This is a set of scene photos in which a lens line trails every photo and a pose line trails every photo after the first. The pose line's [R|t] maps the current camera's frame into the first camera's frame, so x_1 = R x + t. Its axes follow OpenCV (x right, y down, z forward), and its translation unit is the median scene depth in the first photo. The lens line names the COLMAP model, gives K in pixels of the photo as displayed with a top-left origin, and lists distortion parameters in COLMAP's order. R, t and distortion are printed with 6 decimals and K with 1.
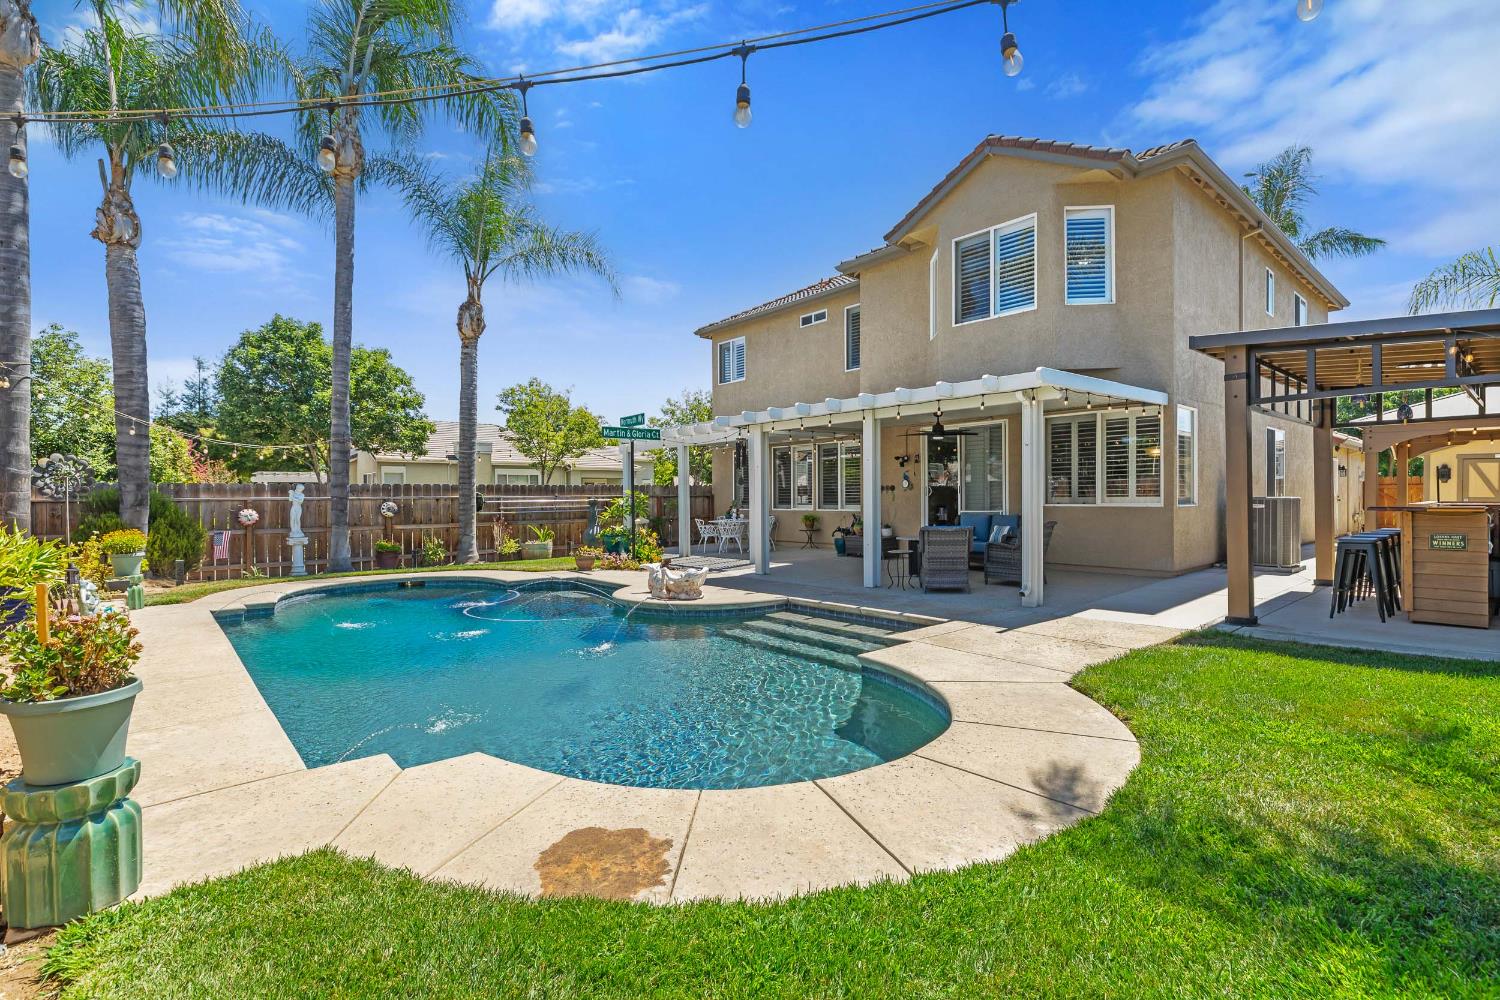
lens RADIAL K [[706.5, 0, 744.3], [0, 706.5, 510.2], [0, 0, 1]] dist [-0.000546, -0.001495]
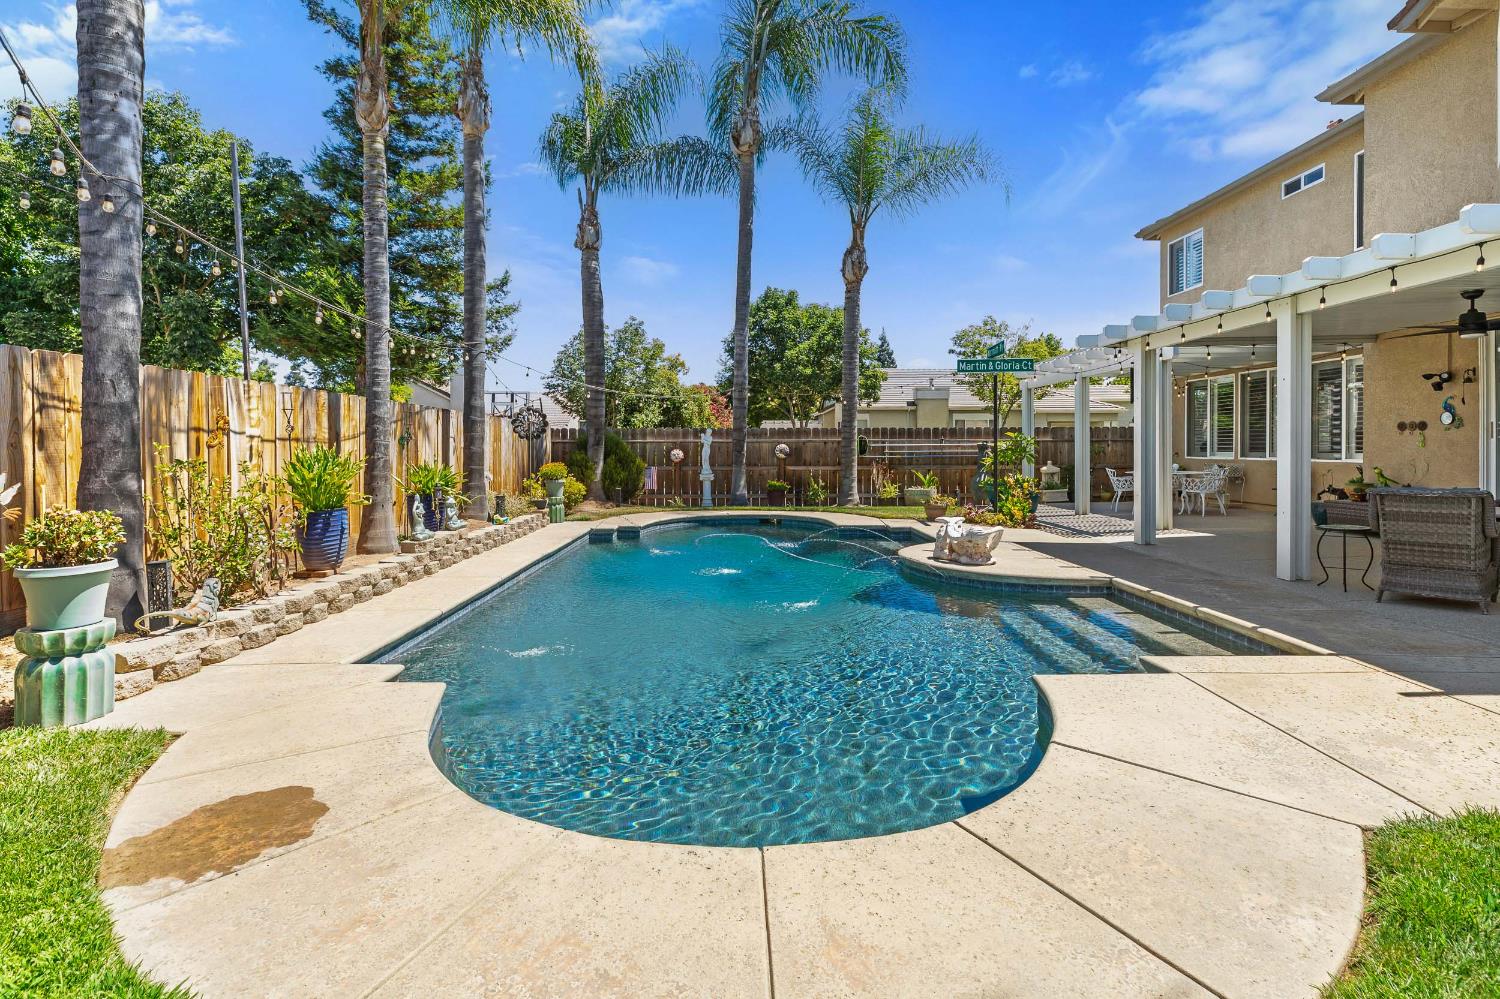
lens RADIAL K [[706.5, 0, 794.6], [0, 706.5, 460.0], [0, 0, 1]] dist [-0.000546, -0.001495]
pose [[0.752769, 0.018522, -0.658024, 0.217784], [-0.017445, 0.999814, 0.008186, 0.002904], [0.658053, 0.005317, 0.752953, 0.190004]]
